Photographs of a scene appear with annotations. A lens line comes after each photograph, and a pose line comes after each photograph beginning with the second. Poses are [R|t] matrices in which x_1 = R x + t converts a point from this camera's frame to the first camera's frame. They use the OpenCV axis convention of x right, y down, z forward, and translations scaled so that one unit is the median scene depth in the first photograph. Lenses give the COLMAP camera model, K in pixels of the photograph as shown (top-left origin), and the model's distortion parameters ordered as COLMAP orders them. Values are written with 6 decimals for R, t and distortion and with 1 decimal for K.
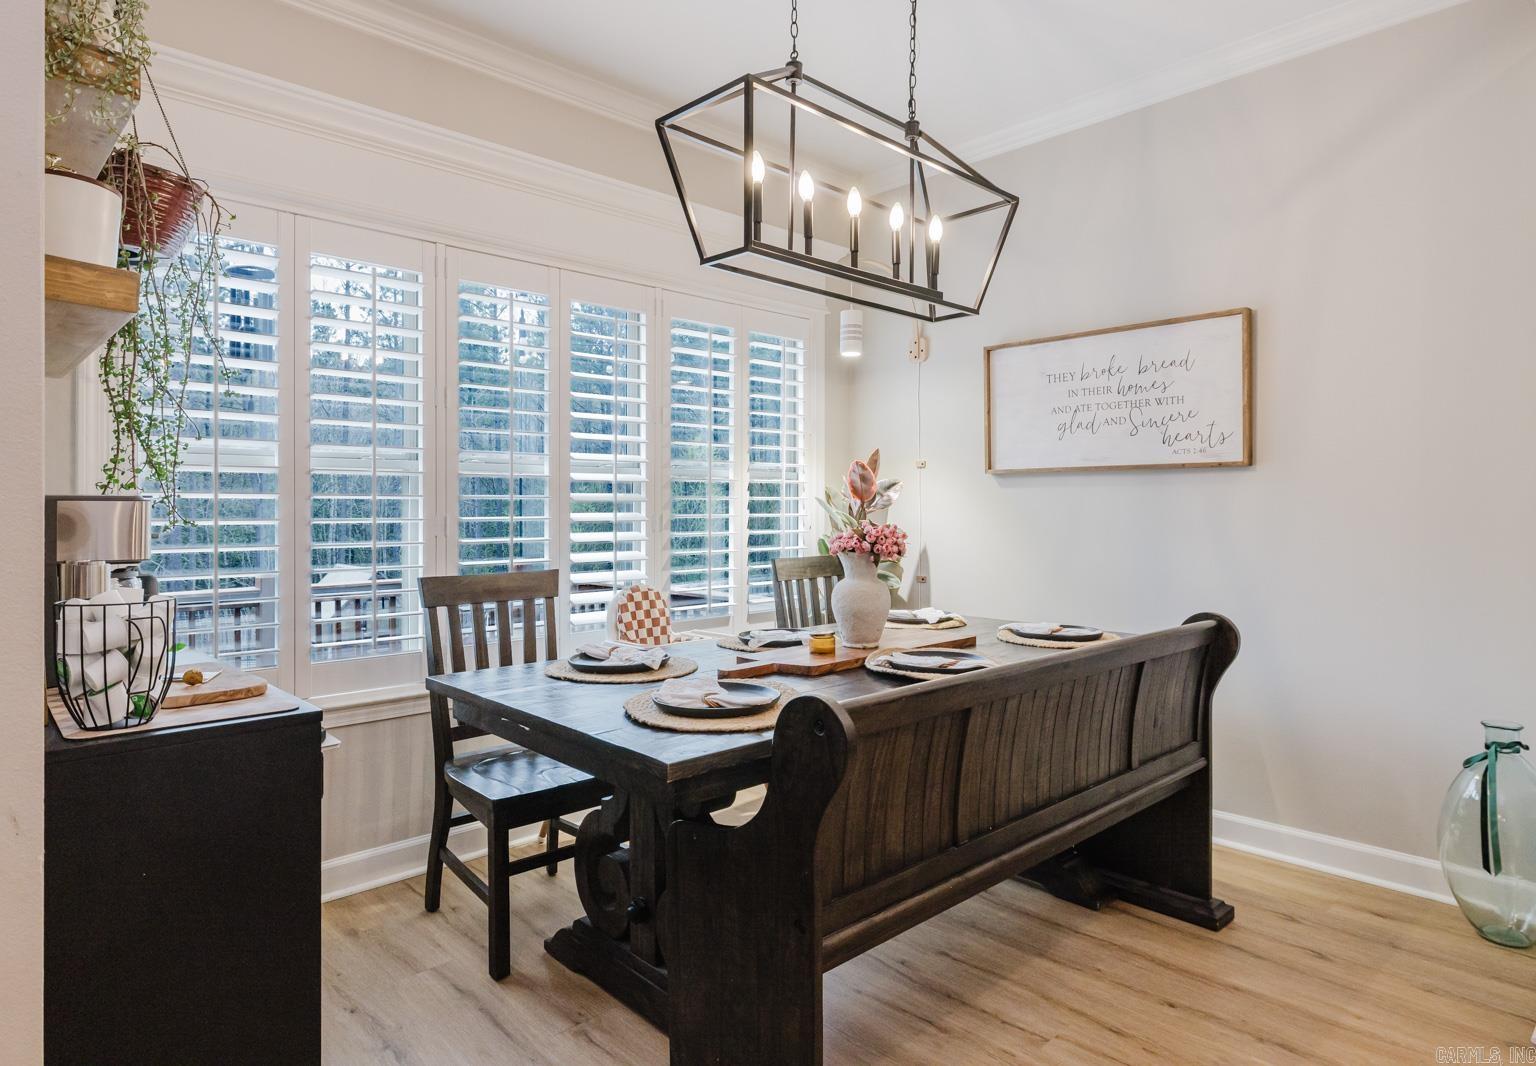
lens RADIAL K [[892.9, 0, 750.1], [0, 892.9, 501.1], [0, 0, 1]] dist [-0.004169, -0.001769]
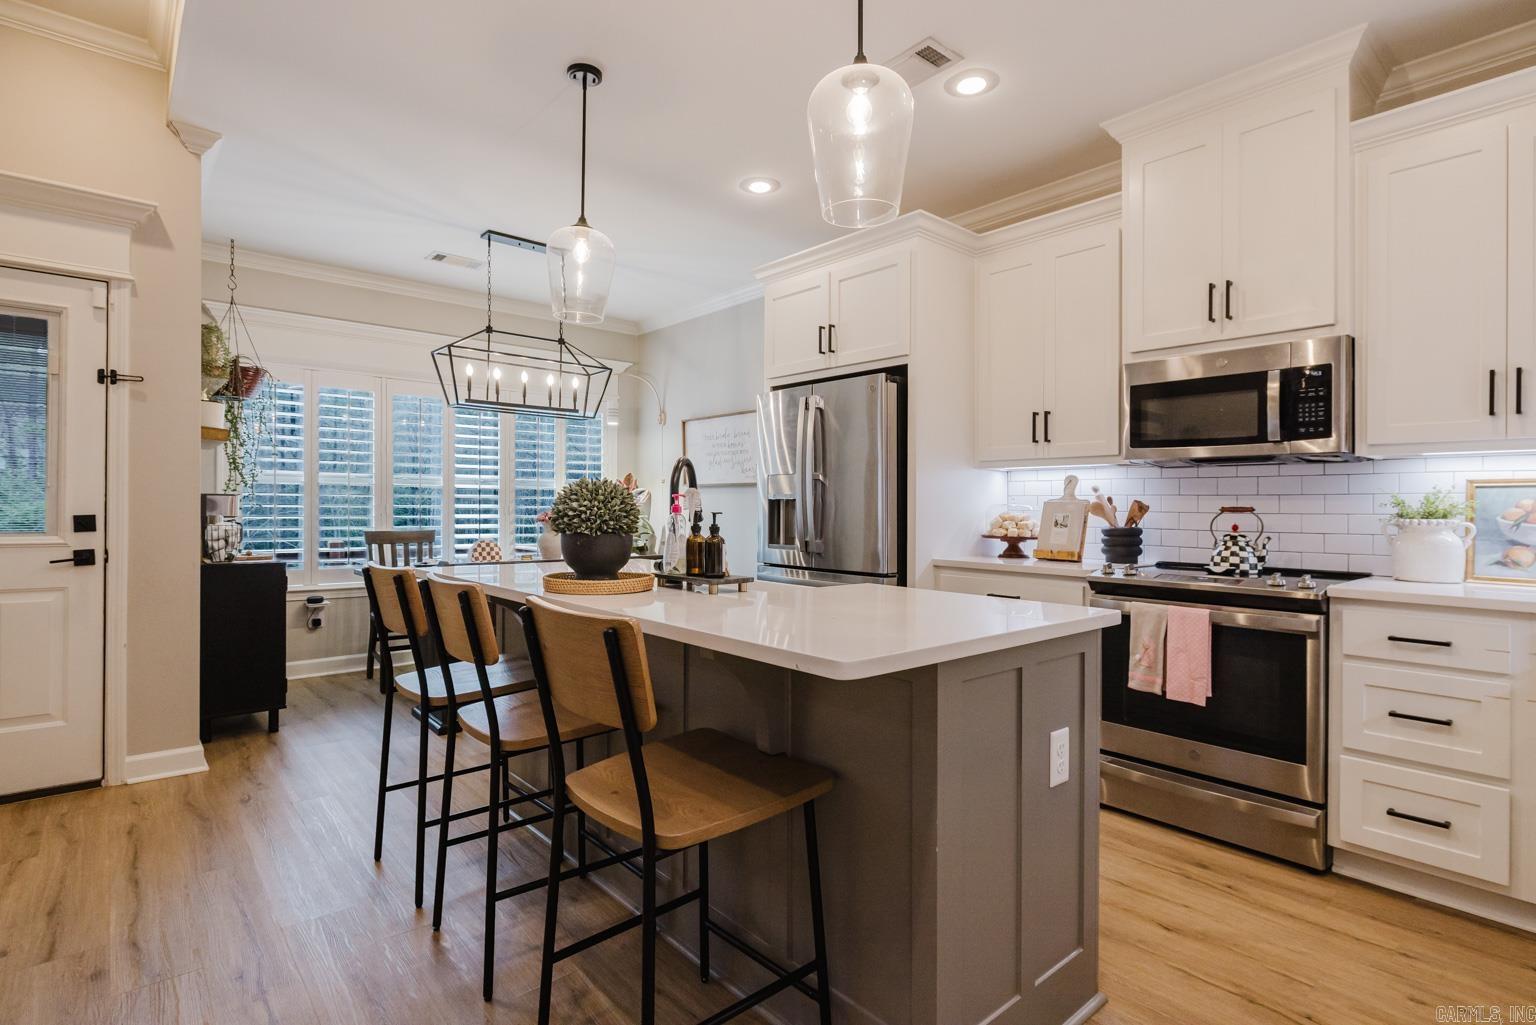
lens RADIAL K [[764.1, 0, 765.9], [0, 764.1, 506.1], [0, 0, 1]] dist [-0.002429, 0.000023]
pose [[0.999174, 0.008310, -0.039782, 0.715655], [-0.008146, 0.999958, 0.004293, 0.005089], [0.039816, -0.003966, 0.999199, -0.885588]]
